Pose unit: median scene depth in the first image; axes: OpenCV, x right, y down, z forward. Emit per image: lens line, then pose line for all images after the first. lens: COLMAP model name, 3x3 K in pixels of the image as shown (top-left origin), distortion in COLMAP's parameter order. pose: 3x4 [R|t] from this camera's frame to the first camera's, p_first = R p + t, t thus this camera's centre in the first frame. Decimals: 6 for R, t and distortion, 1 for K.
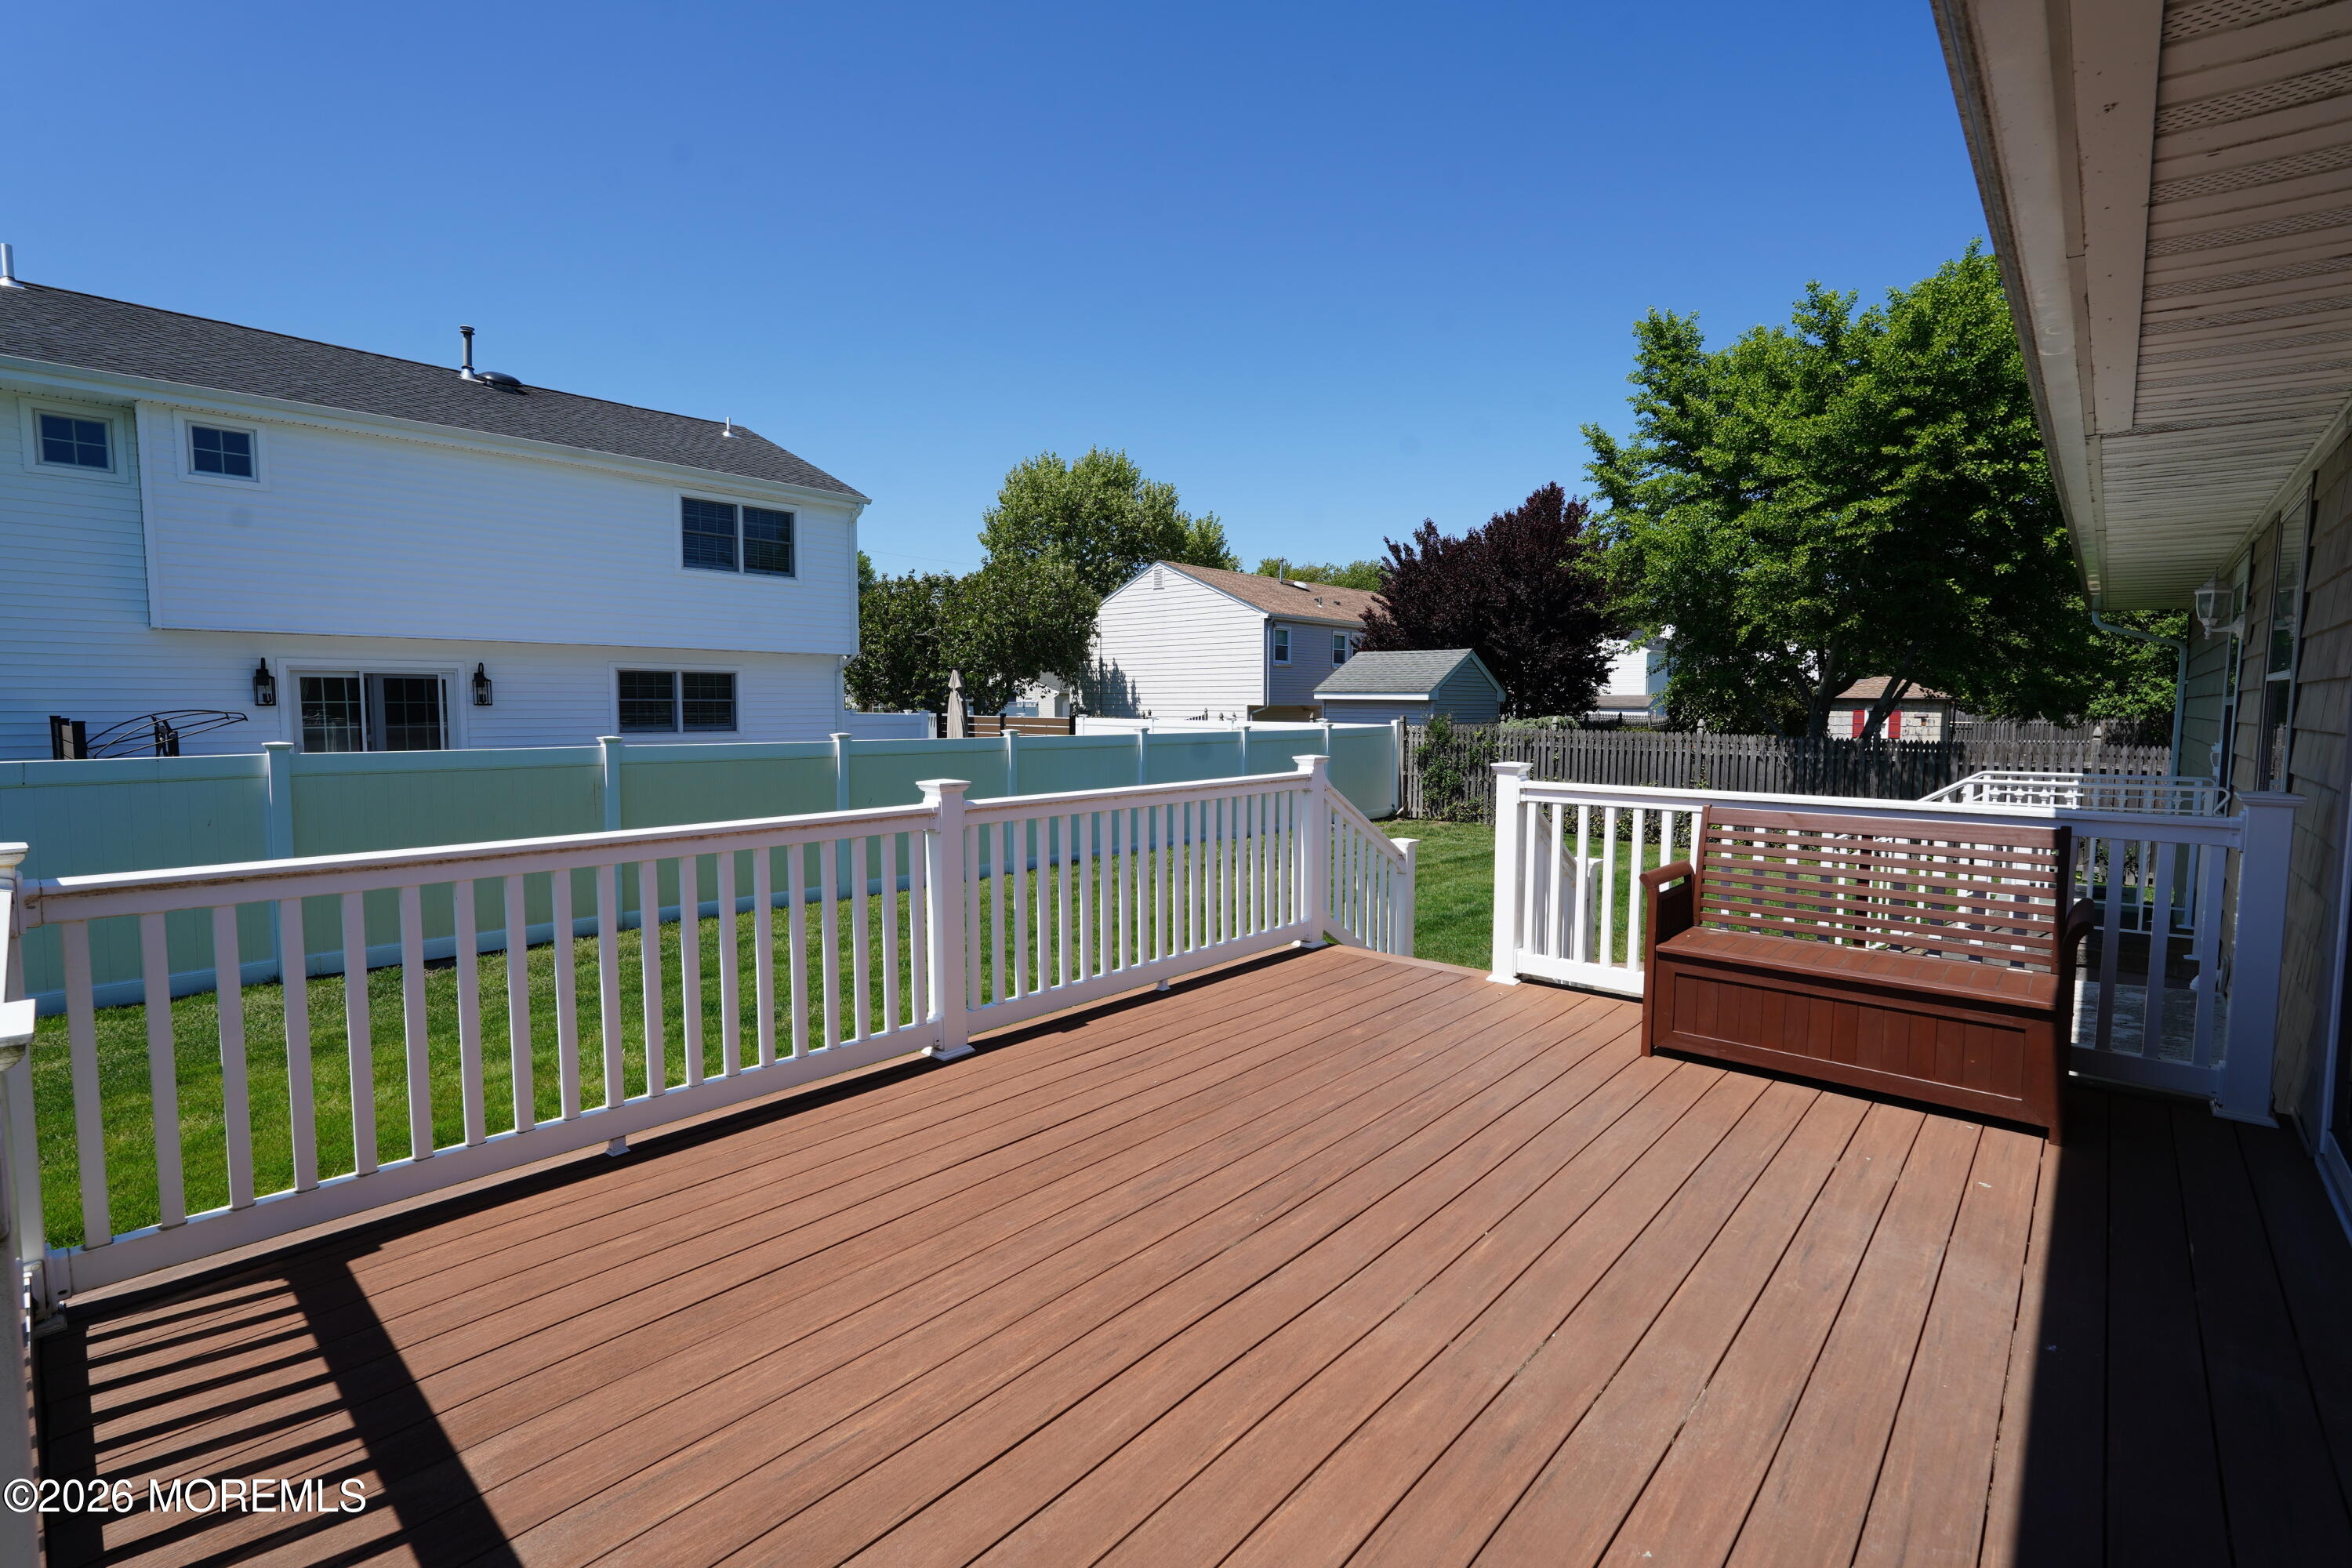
lens RADIAL K [[1062.4, 0, 1176.0], [0, 1062.4, 784.0], [0, 0, 1]] dist [-0.002526, 0.000035]
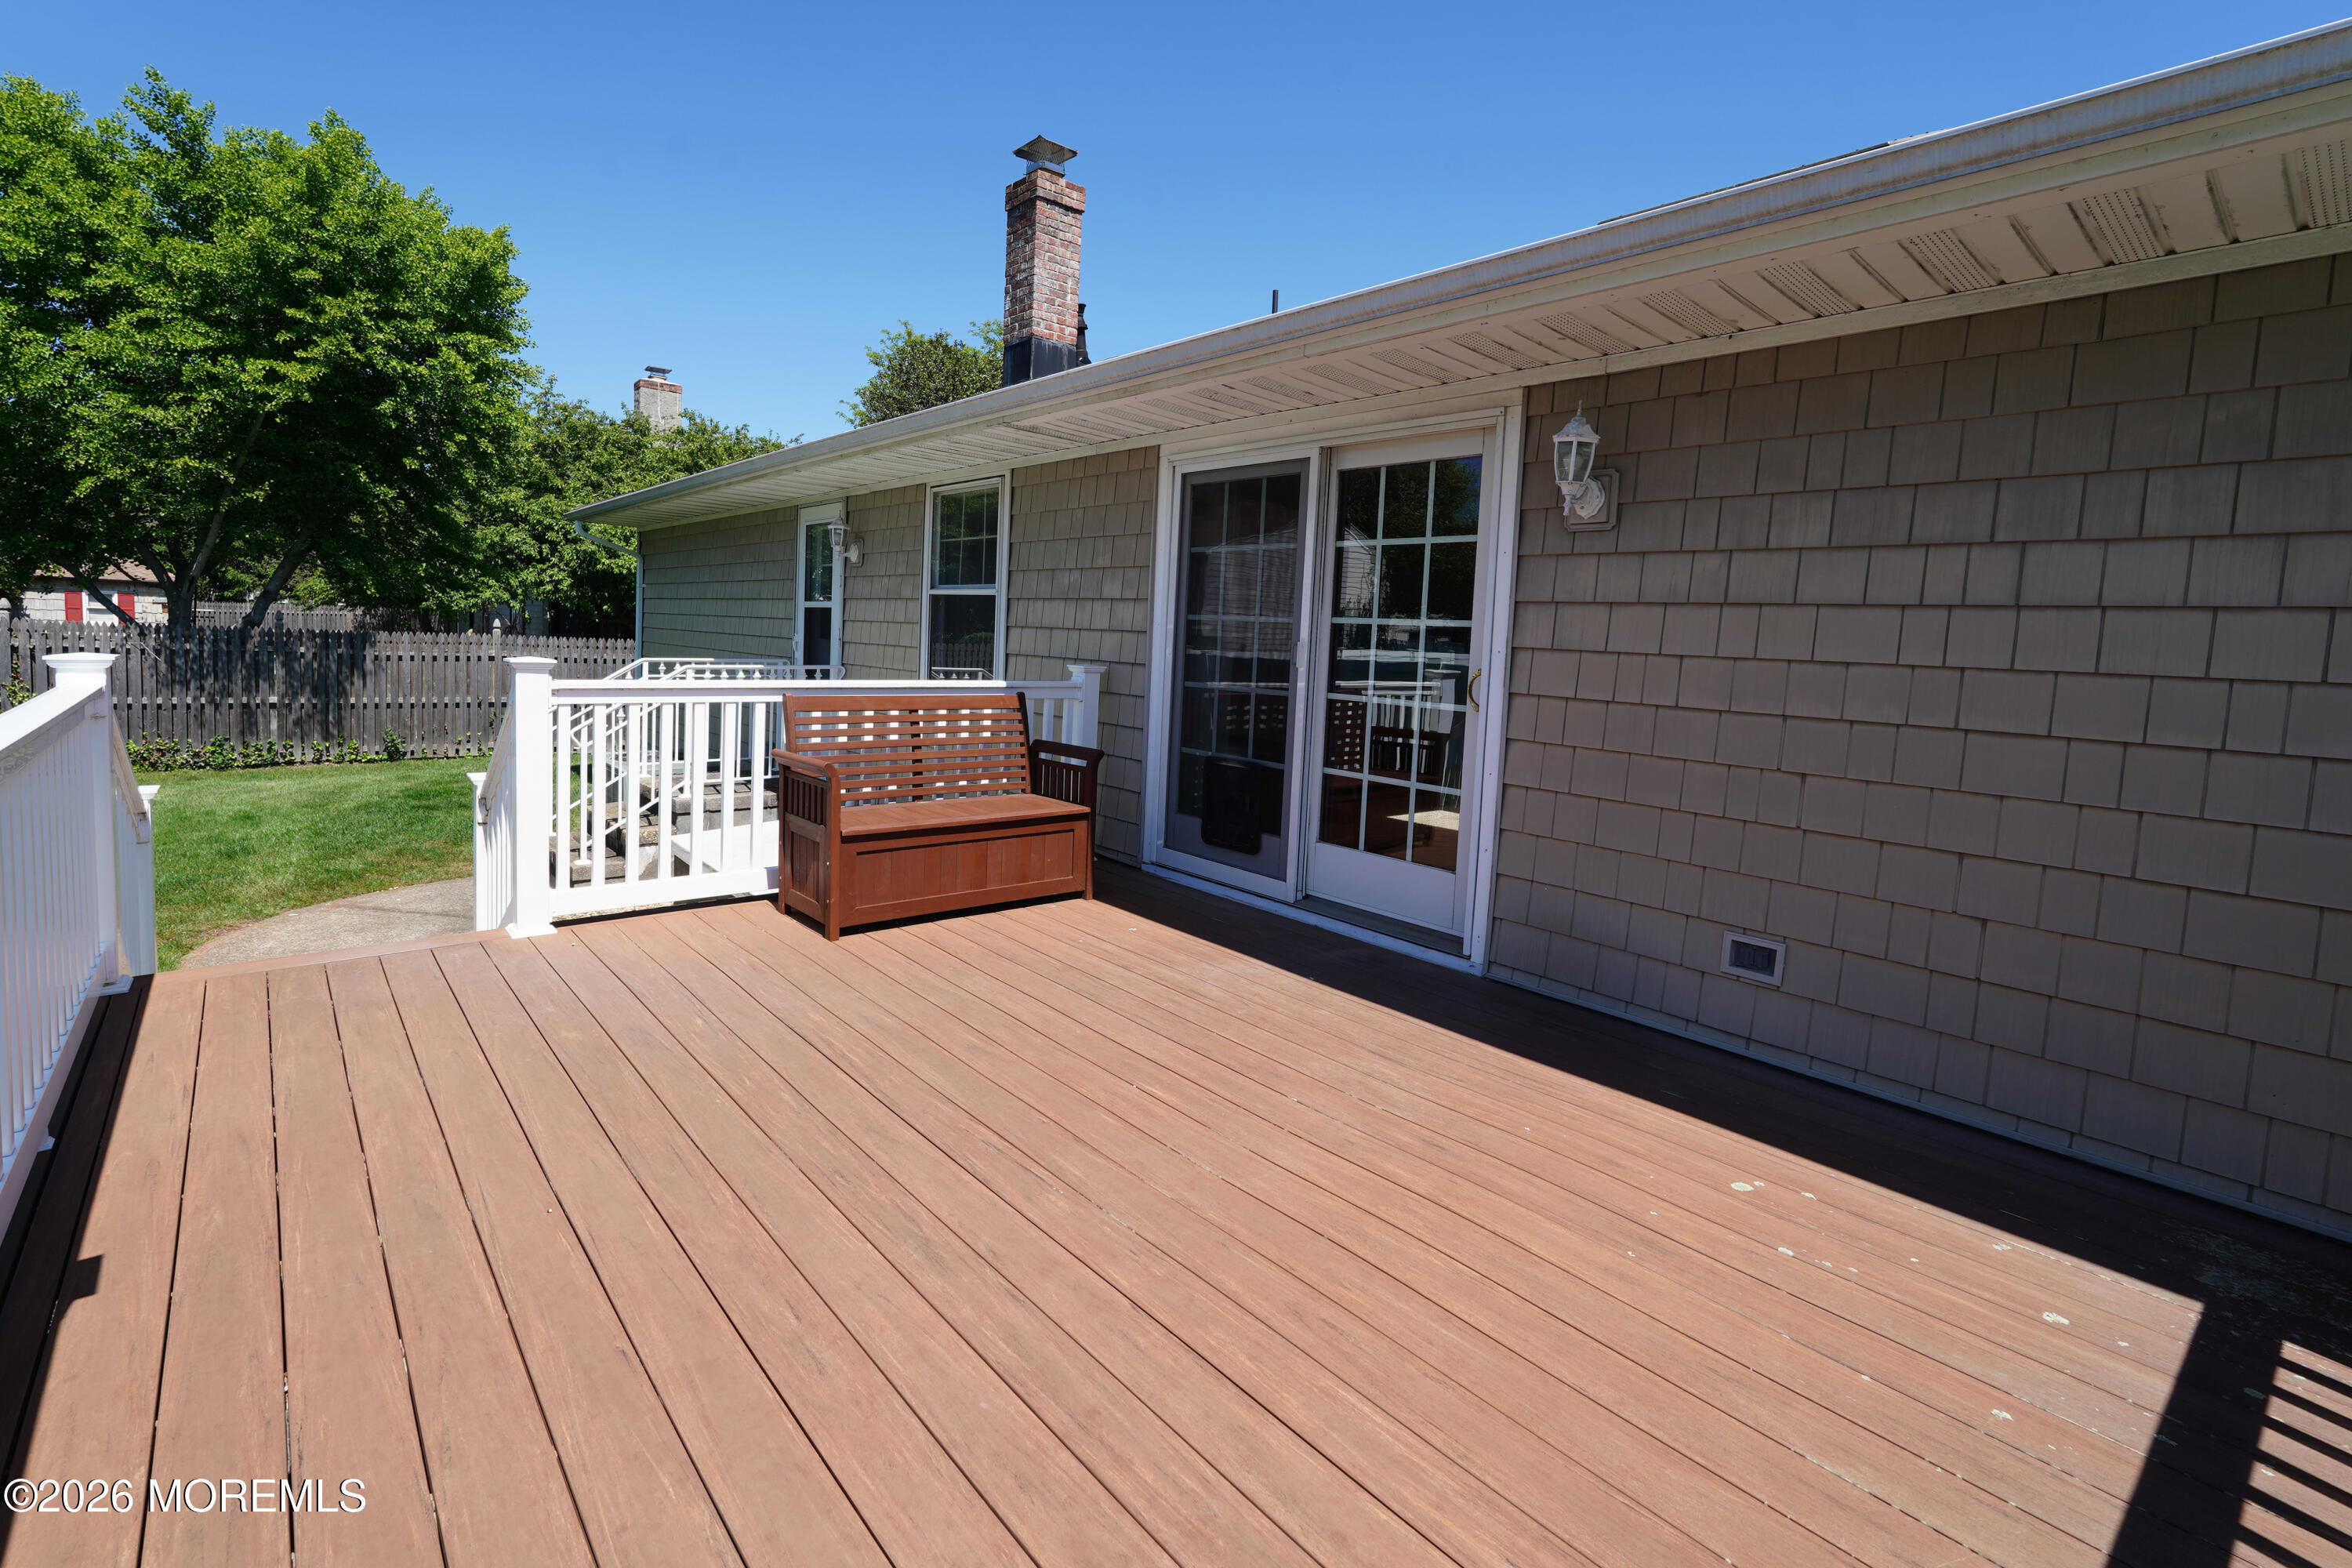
lens RADIAL K [[1043.8, 0, 1162.4], [0, 1043.8, 711.5], [0, 0, 1]] dist [-0.011125, -0.000233]
pose [[0.132143, -0.070205, 0.988741, -0.494250], [0.033422, 0.997237, 0.066342, -0.019005], [-0.990667, 0.024279, 0.134124, 0.555364]]
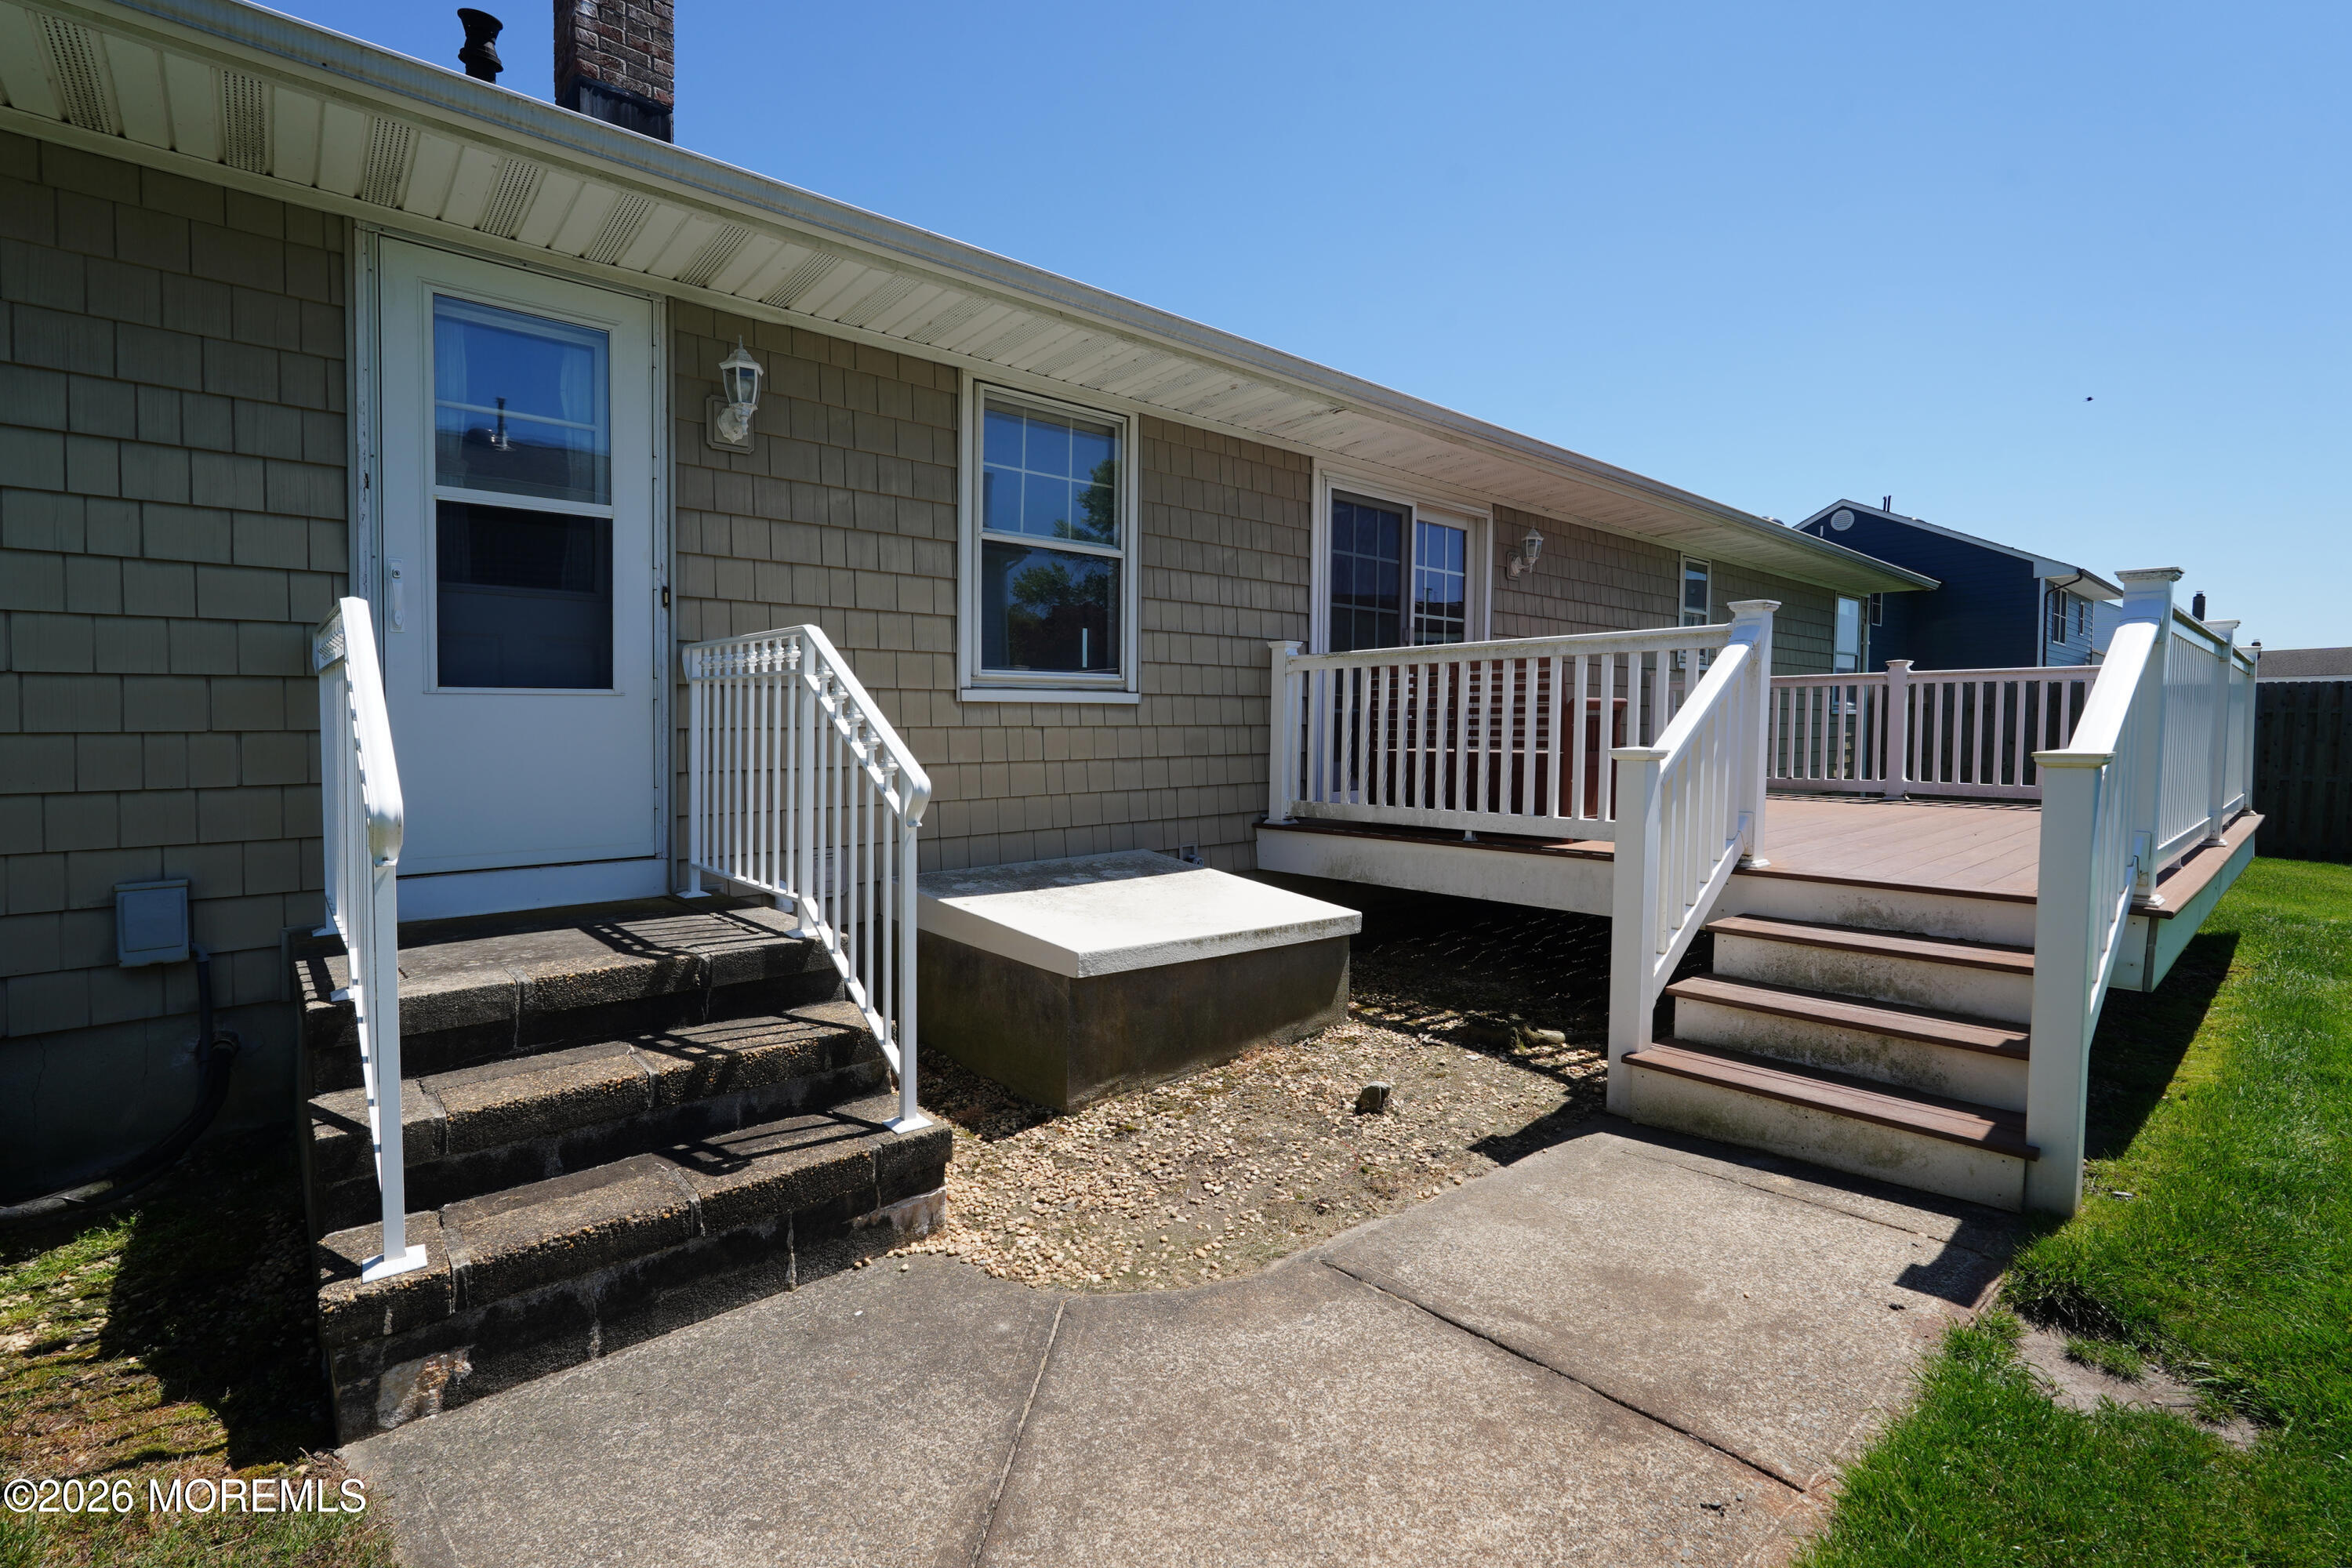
lens RADIAL K [[1062.4, 0, 1176.0], [0, 1062.4, 784.0], [0, 0, 1]] dist [-0.002526, 0.000035]
pose [[-0.993039, -0.007371, 0.117557, 0.836969], [0.008516, 0.990935, 0.134069, 0.005637], [-0.117480, 0.134136, -0.983975, 2.396784]]
